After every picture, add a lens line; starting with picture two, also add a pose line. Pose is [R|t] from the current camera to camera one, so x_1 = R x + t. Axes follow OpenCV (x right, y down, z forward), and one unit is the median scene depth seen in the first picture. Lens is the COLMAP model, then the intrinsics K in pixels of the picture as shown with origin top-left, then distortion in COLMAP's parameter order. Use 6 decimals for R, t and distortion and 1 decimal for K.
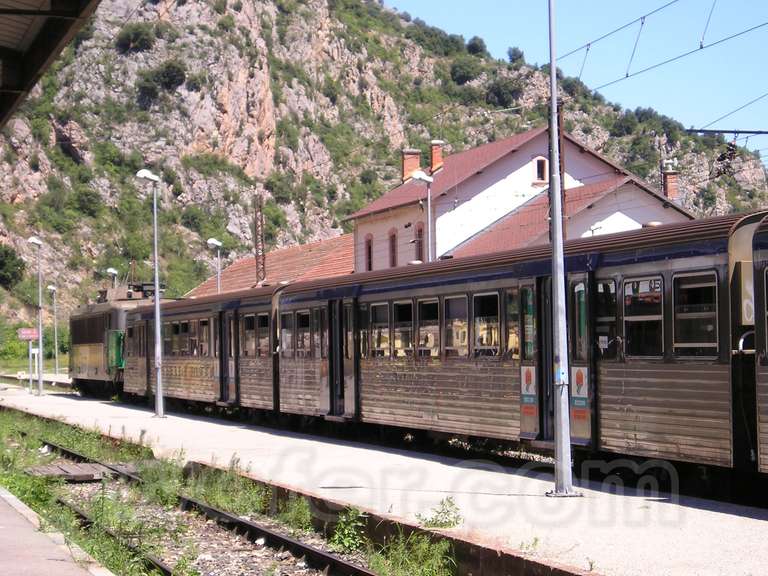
lens RADIAL K [[1906.1, 0, 384.0], [0, 1906.1, 288.0], [0, 0, 1]] dist [-0.016690, -0.286101]
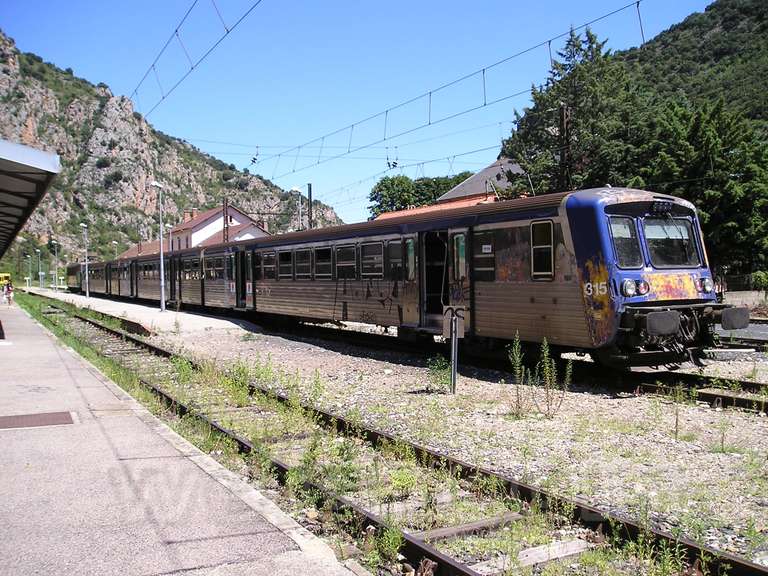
lens RADIAL K [[791.8, 0, 400.2], [0, 791.8, 287.3], [0, 0, 1]] dist [-0.122641, 0.065257]
pose [[0.978595, -0.001403, 0.205789, 0.055109], [-0.007942, 0.998974, 0.044577, -0.006231], [-0.205641, -0.045257, 0.977580, -0.176848]]
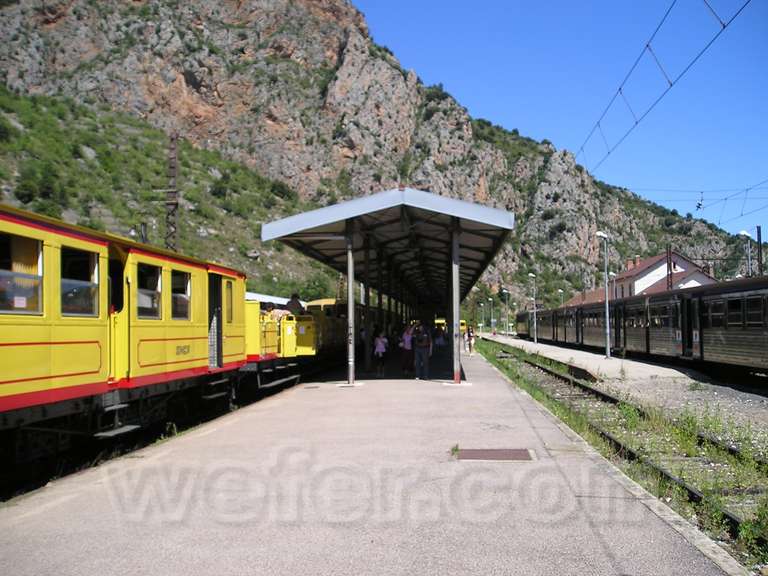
lens RADIAL K [[791.8, 0, 400.2], [0, 791.8, 287.3], [0, 0, 1]] dist [-0.122641, 0.065257]
pose [[0.942334, -0.008691, -0.334560, 0.053892], [0.004165, 0.999890, -0.014243, -0.006763], [0.334647, 0.012029, 0.942267, -0.182588]]
